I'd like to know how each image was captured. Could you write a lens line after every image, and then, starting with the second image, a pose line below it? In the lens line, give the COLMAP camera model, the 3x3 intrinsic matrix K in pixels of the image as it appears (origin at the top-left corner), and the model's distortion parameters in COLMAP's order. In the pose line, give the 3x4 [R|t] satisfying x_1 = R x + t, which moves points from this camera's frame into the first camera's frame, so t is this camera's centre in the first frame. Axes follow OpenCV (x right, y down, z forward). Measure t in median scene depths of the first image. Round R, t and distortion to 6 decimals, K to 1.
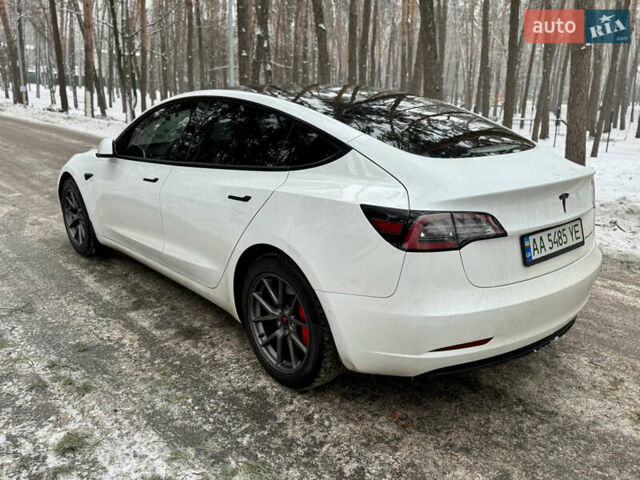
lens RADIAL K [[527.7, 0, 320.0], [0, 527.7, 240.0], [0, 0, 1]] dist [0.082944, -0.096640]
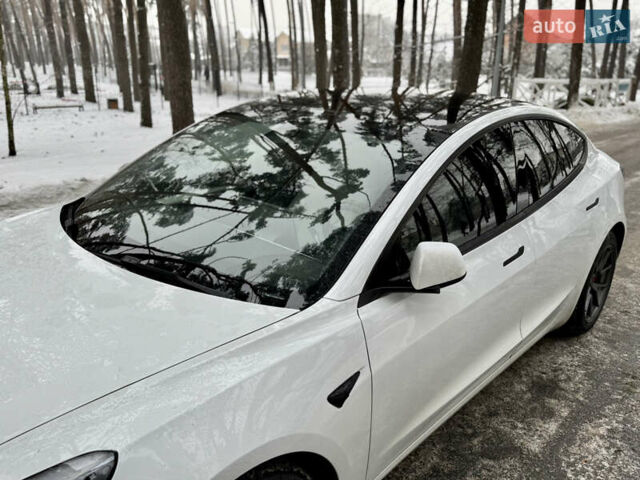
lens RADIAL K [[527.7, 0, 320.0], [0, 527.7, 240.0], [0, 0, 1]] dist [0.082944, -0.096640]
pose [[-0.119578, -0.296082, 0.947648, -1.313827], [0.225596, 0.921426, 0.316356, -0.563004], [-0.966854, 0.251615, -0.043388, 1.816927]]
